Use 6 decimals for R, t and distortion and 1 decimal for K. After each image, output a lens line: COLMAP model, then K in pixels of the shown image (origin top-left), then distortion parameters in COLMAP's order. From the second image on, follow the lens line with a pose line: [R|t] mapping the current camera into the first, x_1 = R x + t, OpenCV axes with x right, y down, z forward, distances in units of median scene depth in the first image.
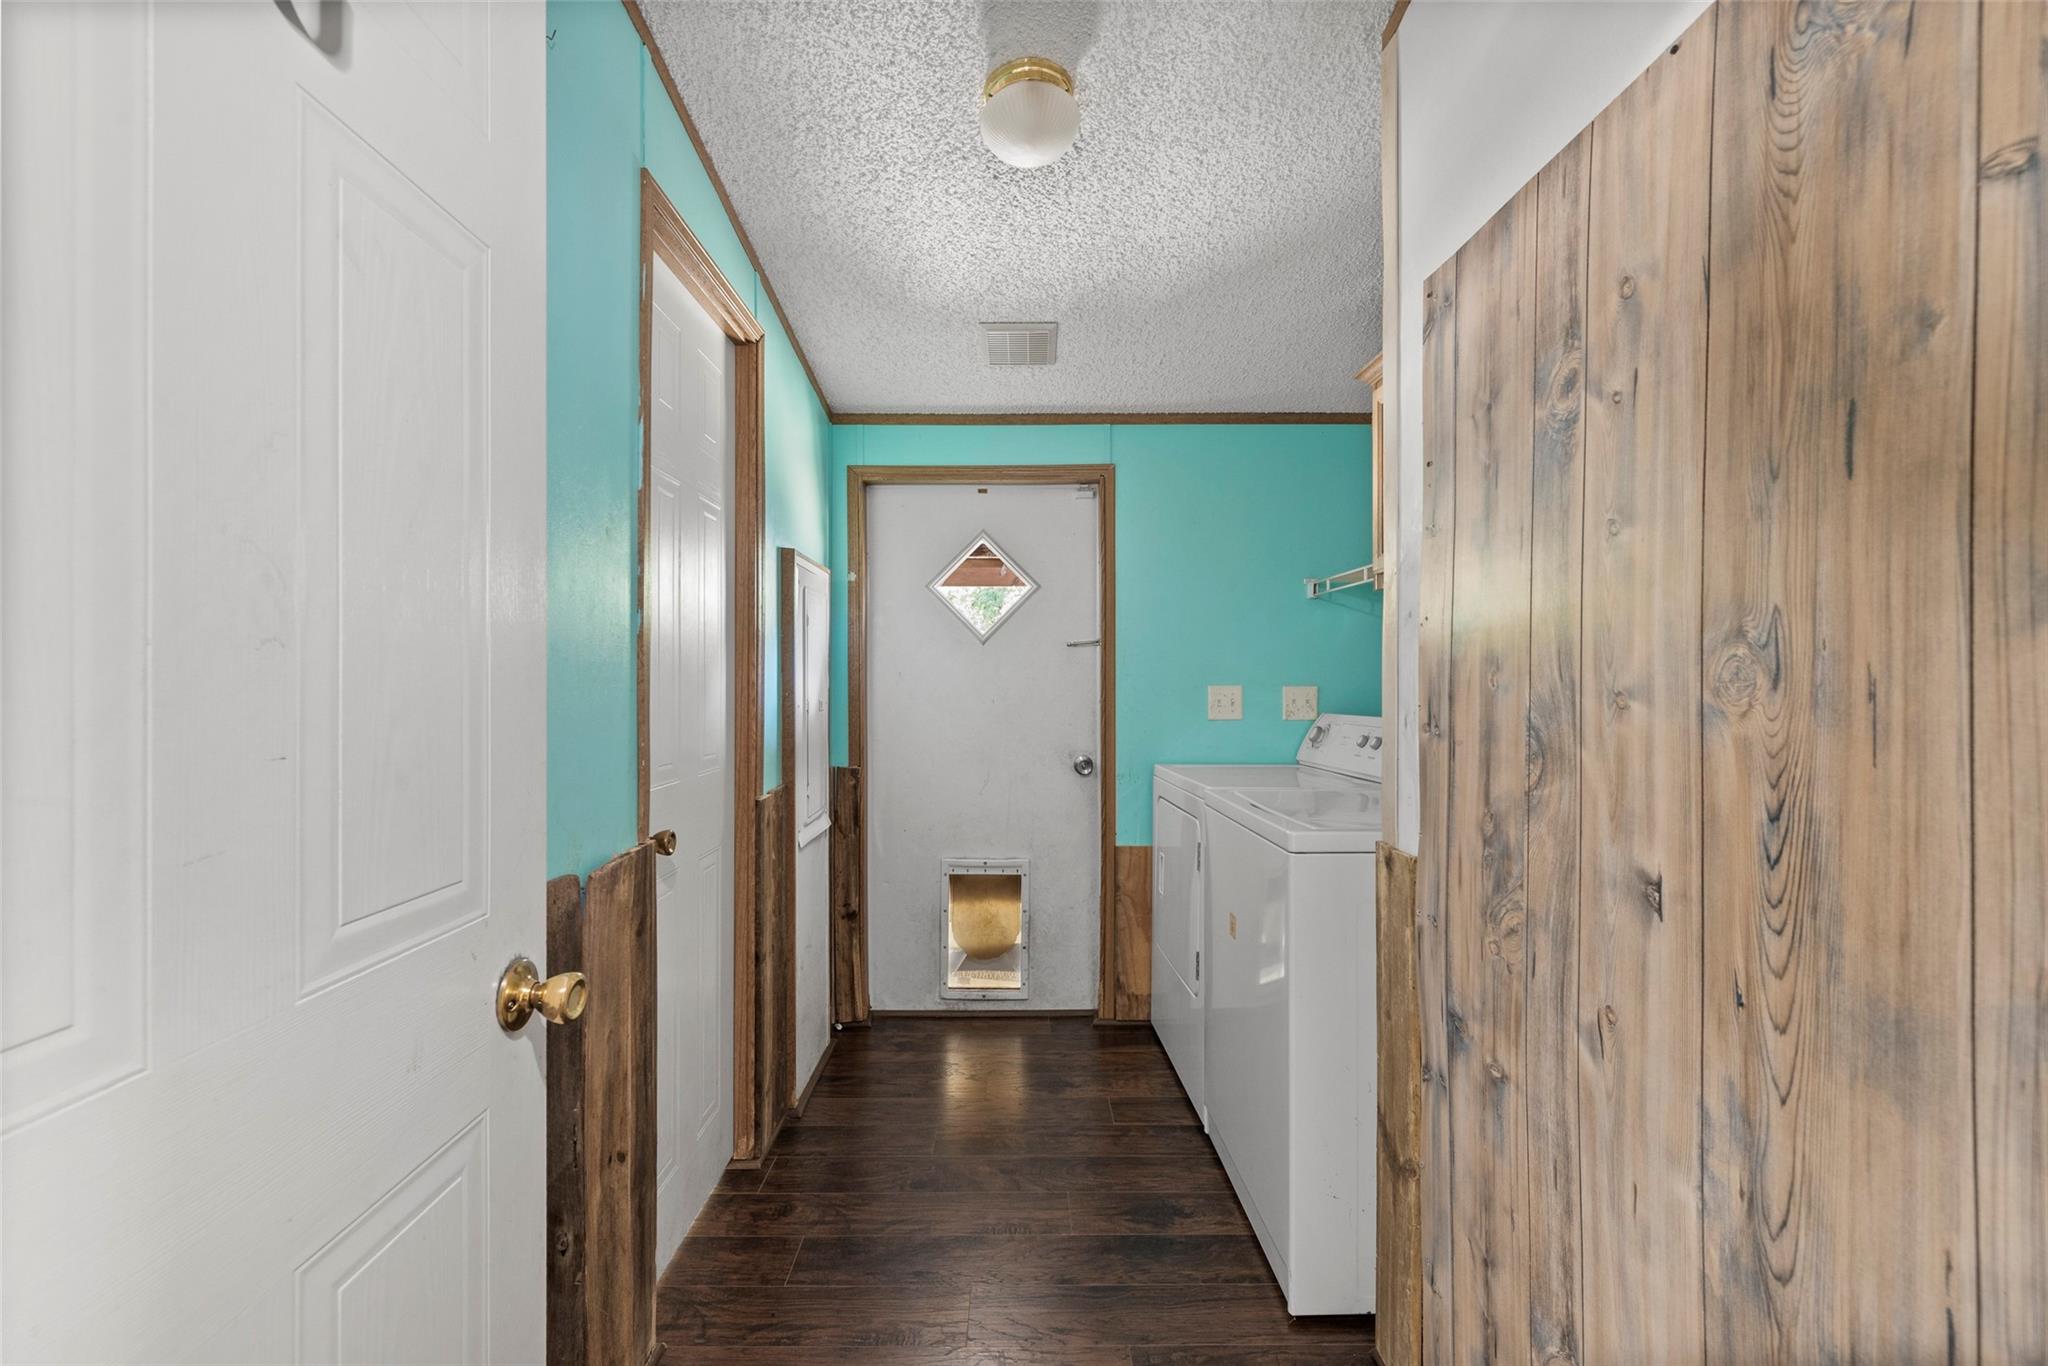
lens RADIAL K [[907.0, 0, 1021.0], [0, 907.0, 683.5], [0, 0, 1]] dist [0.001199, -0.000304]
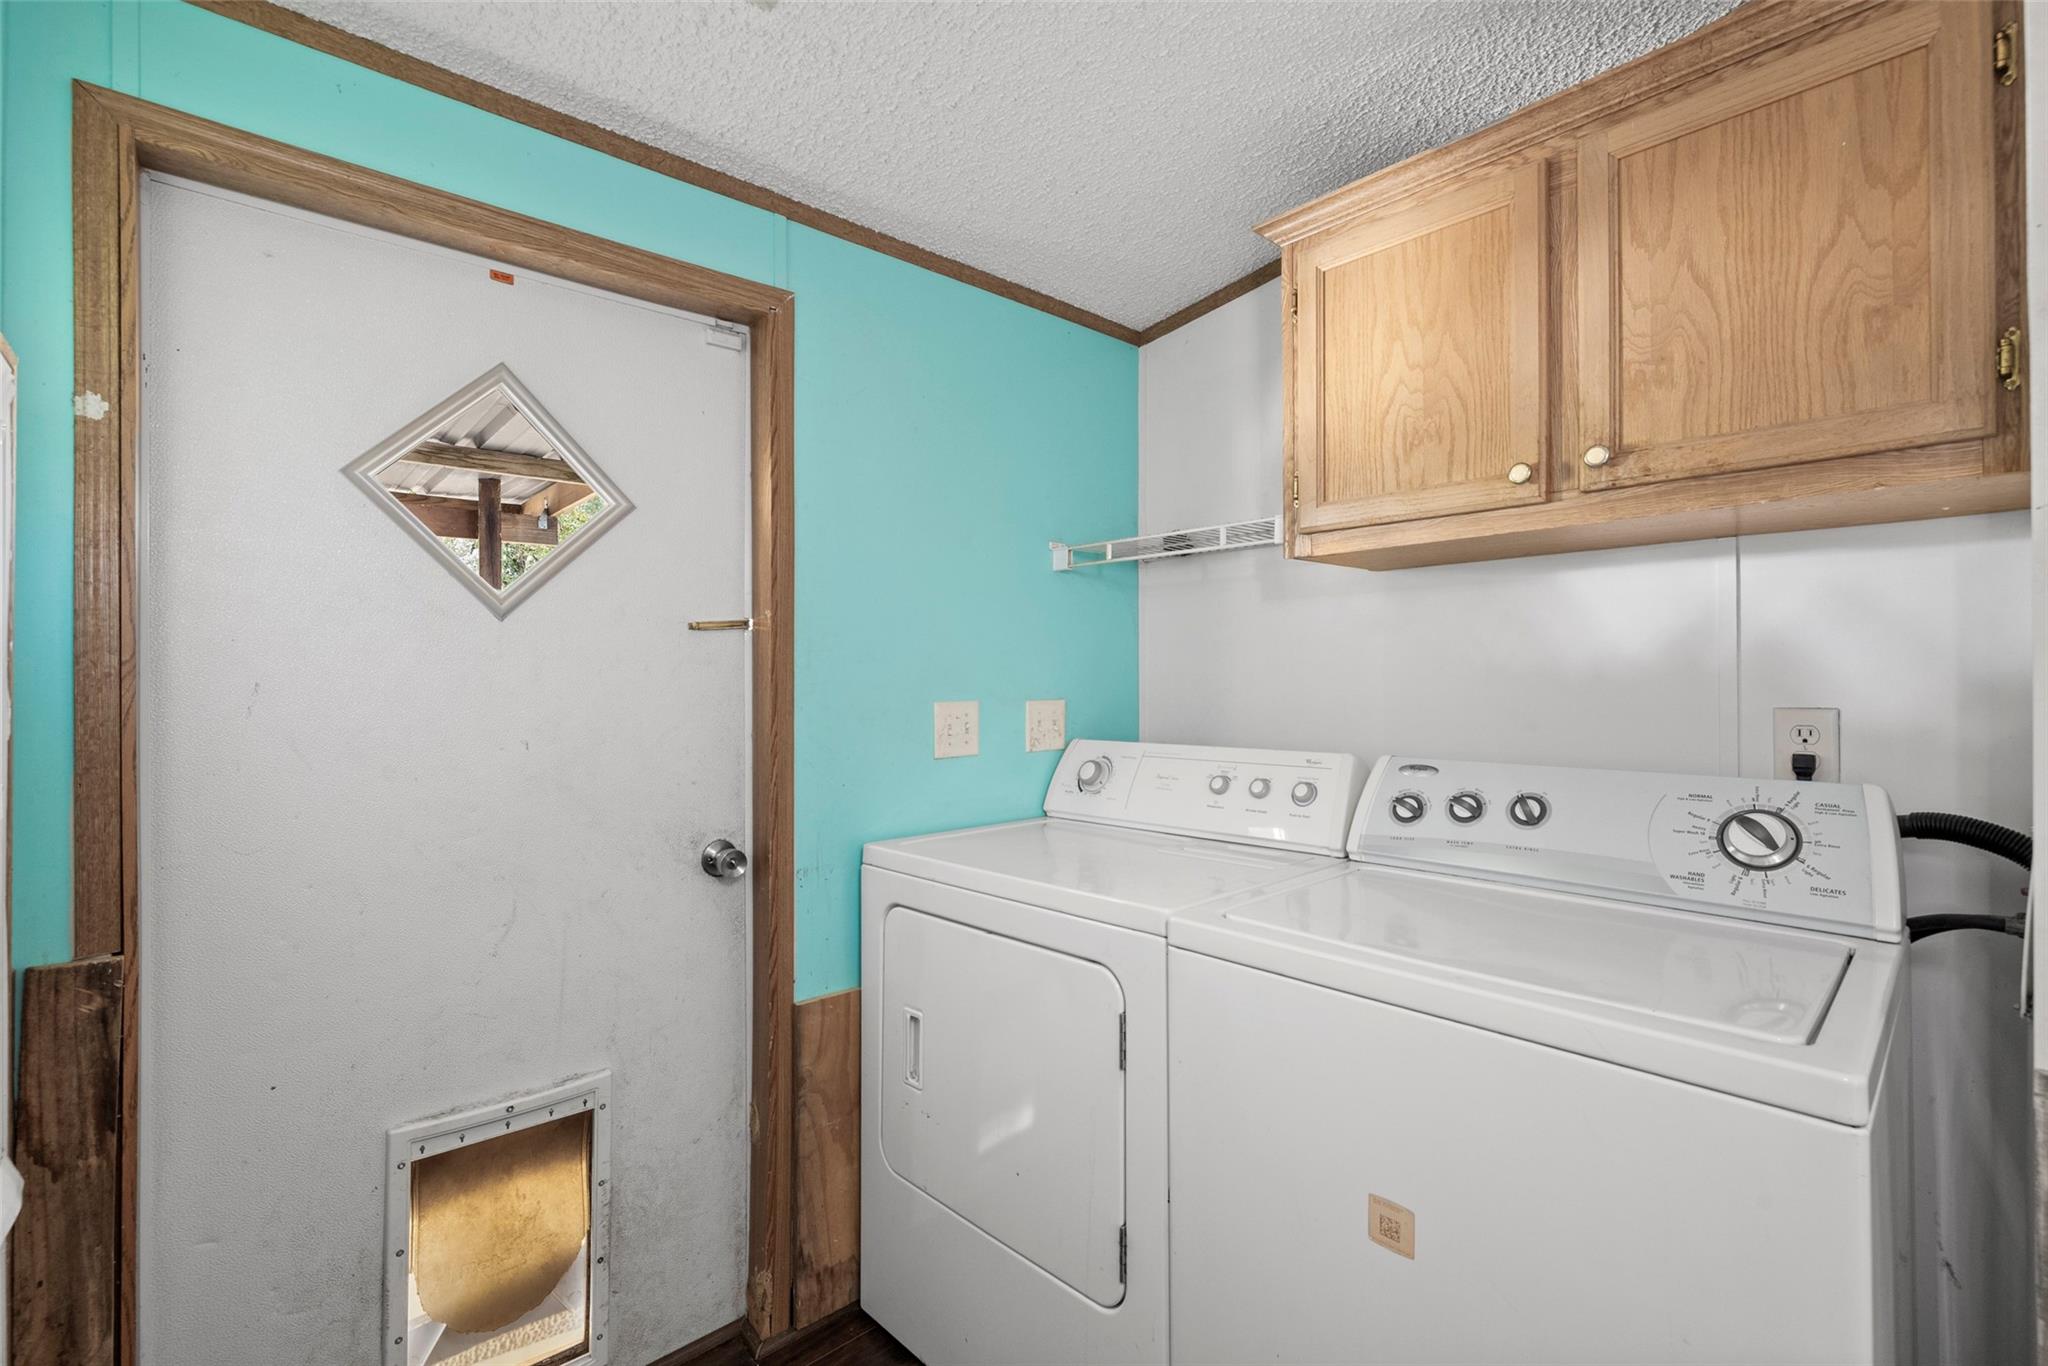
lens RADIAL K [[907.0, 0, 1023.7], [0, 907.0, 673.2], [0, 0, 1]] dist [0.001199, -0.000304]
pose [[0.742192, 0.000882, 0.670186, -0.154842], [0.006075, 0.999949, -0.008044, -0.011585], [-0.670159, 0.010041, 0.742149, 0.509217]]
